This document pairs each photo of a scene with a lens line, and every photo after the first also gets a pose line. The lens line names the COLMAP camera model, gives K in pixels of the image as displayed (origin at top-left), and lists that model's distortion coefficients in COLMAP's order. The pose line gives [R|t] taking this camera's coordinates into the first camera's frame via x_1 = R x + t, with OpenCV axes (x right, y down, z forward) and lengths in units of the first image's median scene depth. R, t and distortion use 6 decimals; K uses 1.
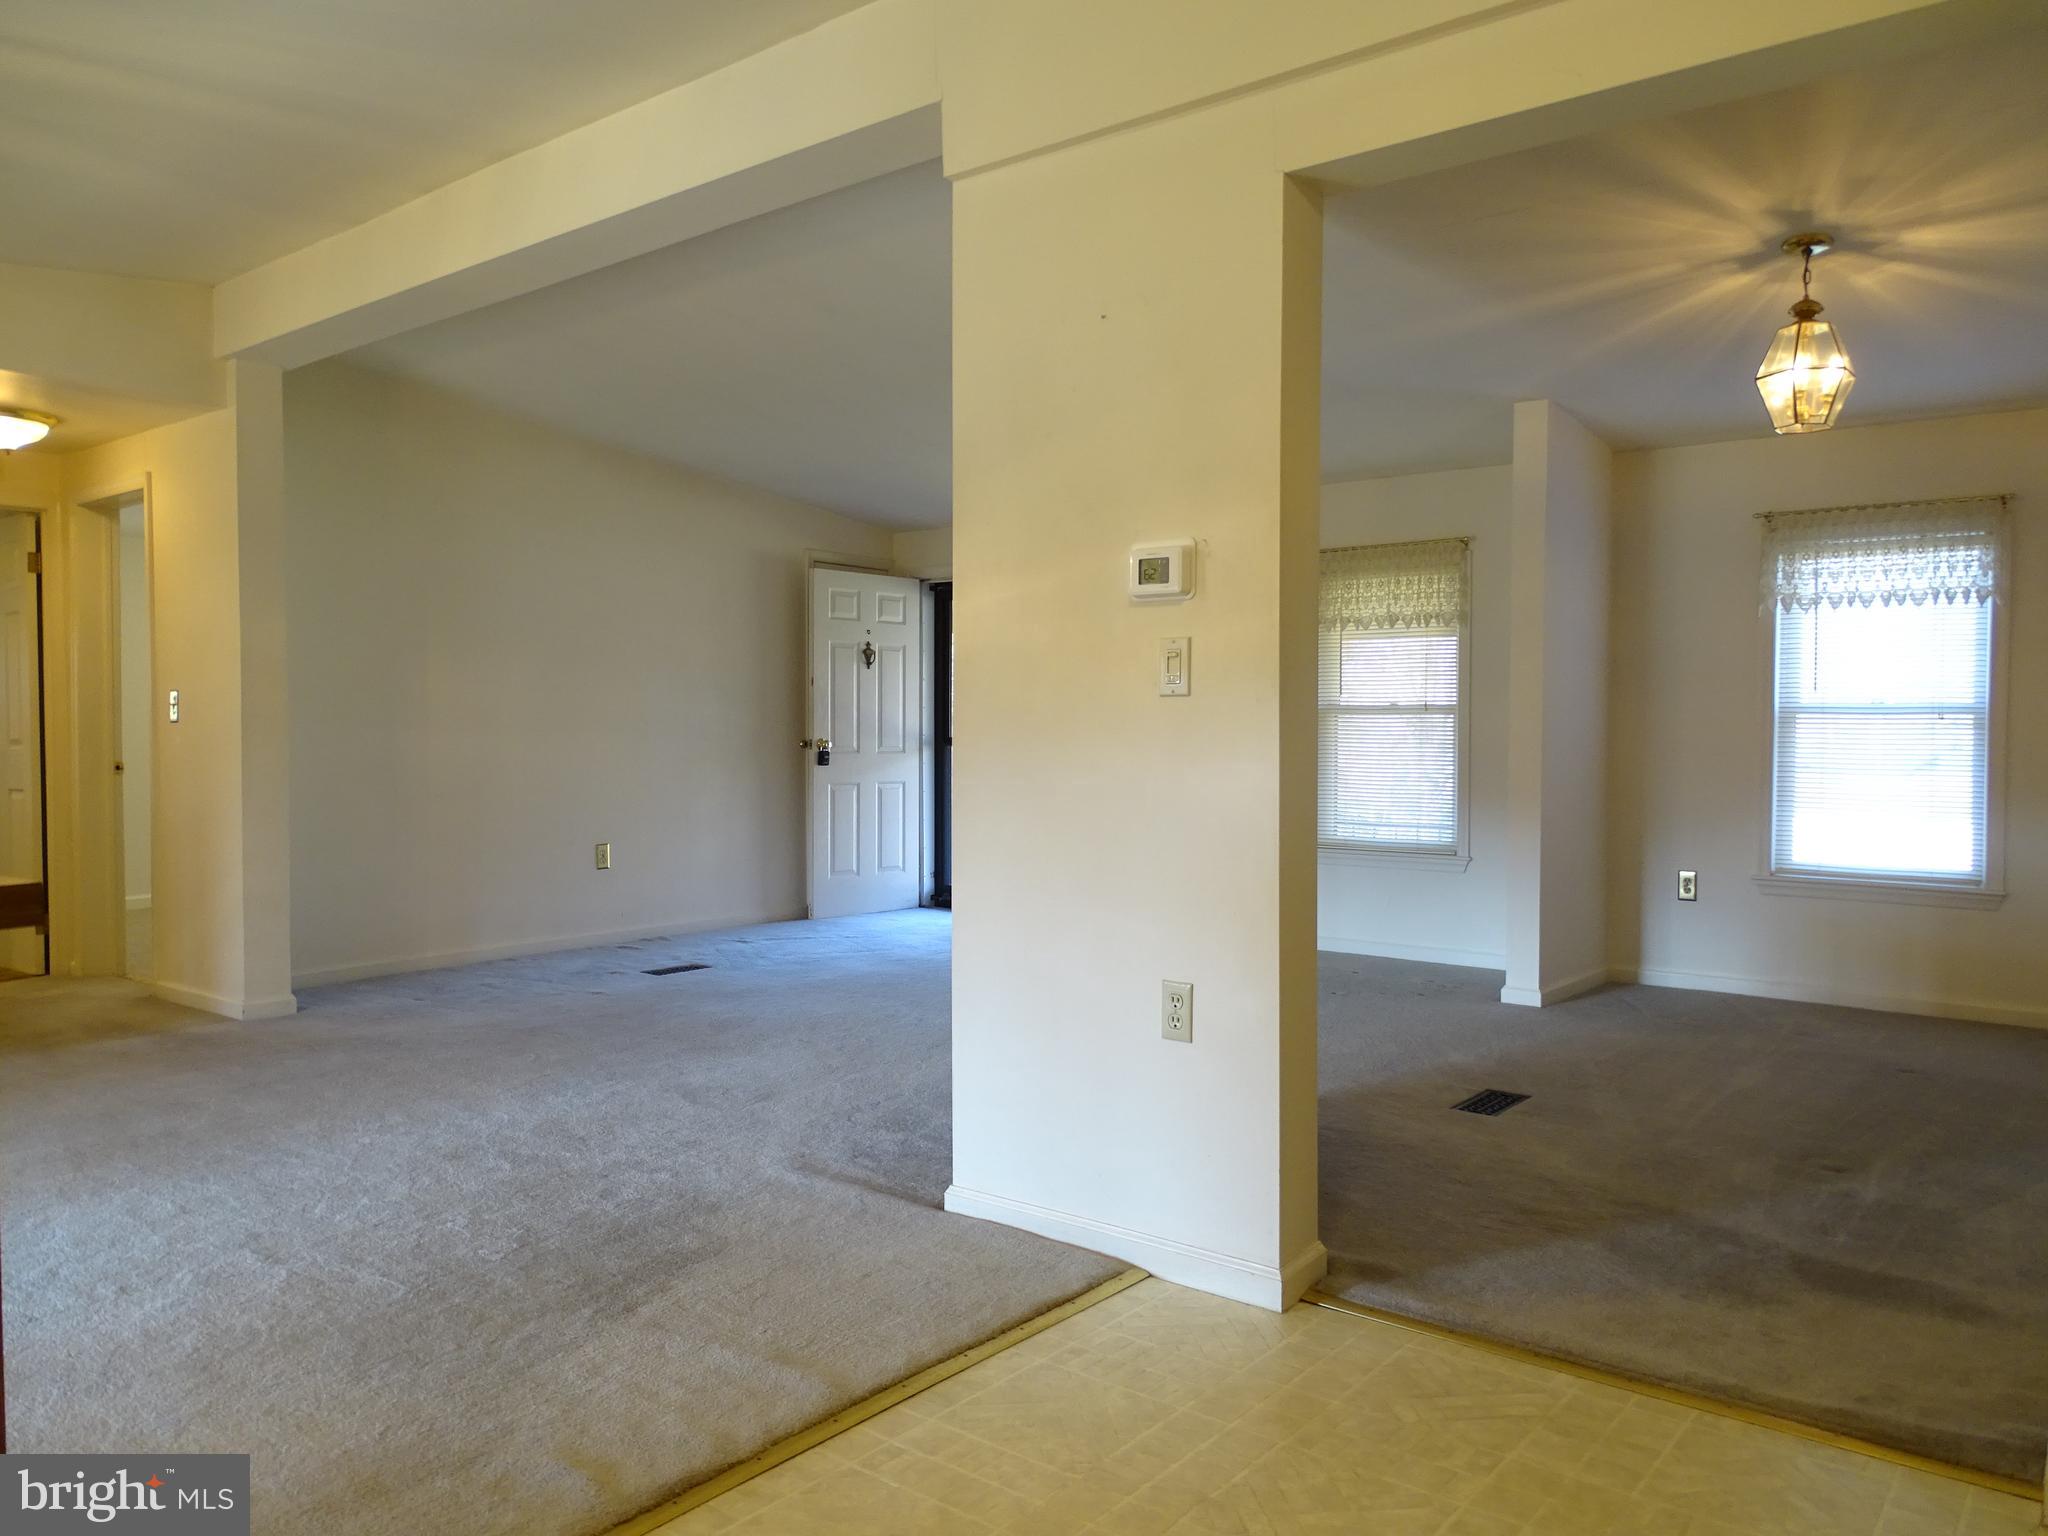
lens RADIAL K [[1477.3, 0, 1024.0], [0, 1477.3, 768.0], [0, 0, 1]] dist [-0.038642, 0.002979]
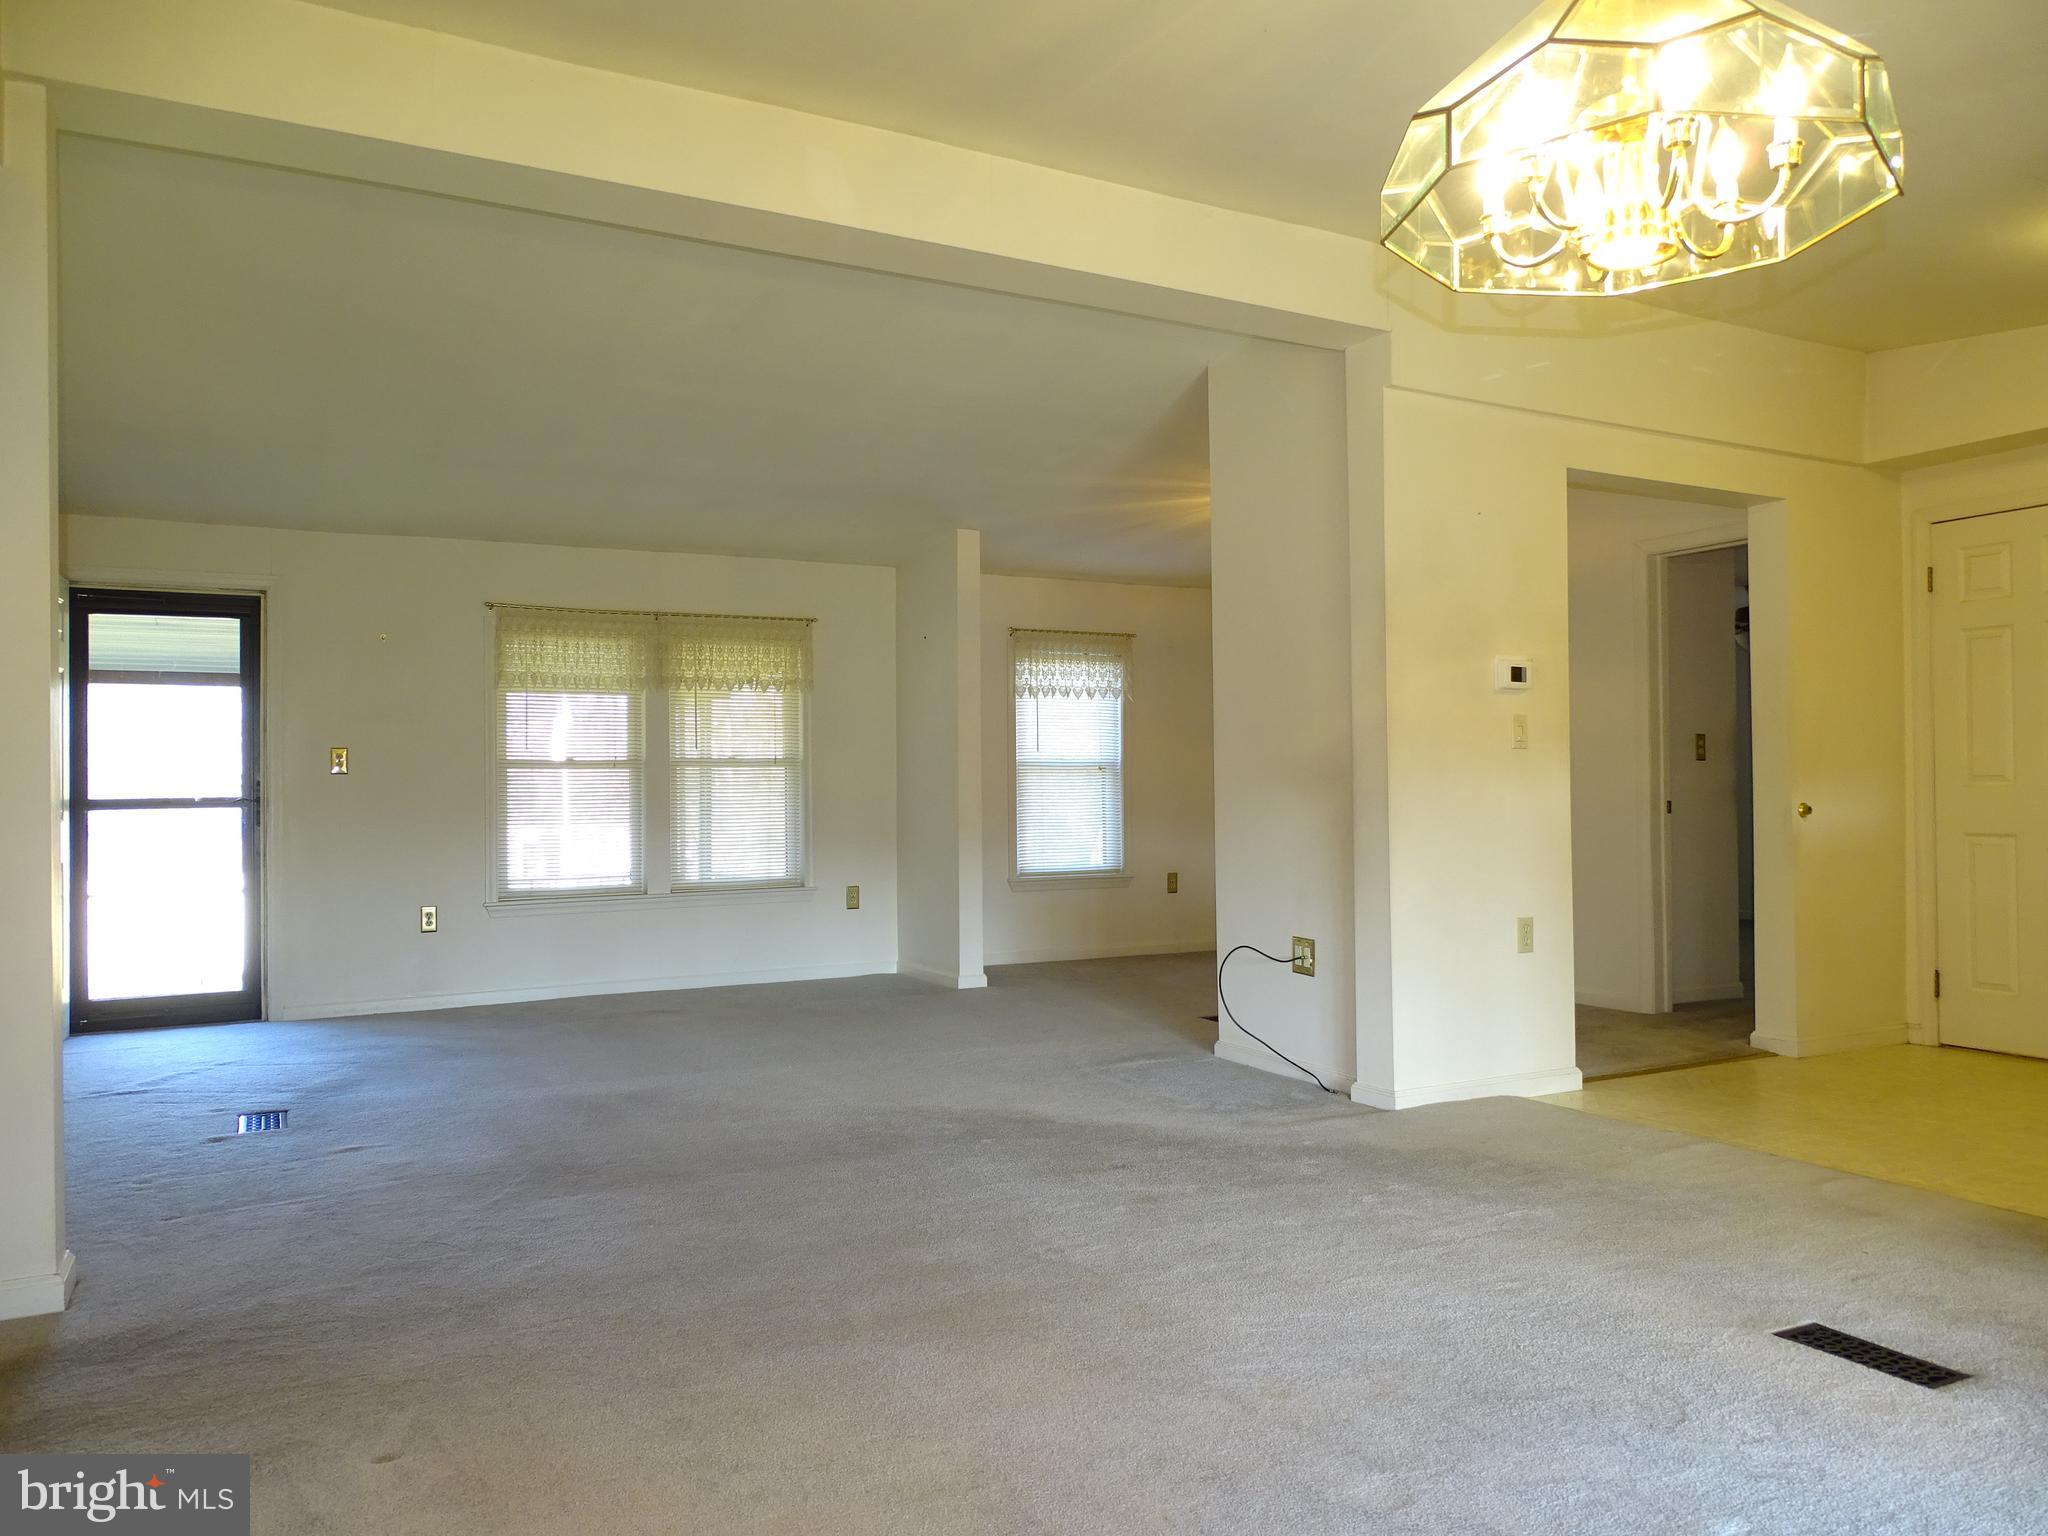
lens RADIAL K [[1457.3, 0, 1024.0], [0, 1457.3, 768.0], [0, 0, 1]] dist [-0.002728, 0.001510]
pose [[0.391706, 0.004919, 0.920077, -0.850763], [0.034930, 0.999185, -0.020213, -0.006264], [-0.919427, 0.040056, 0.391215, 0.444733]]
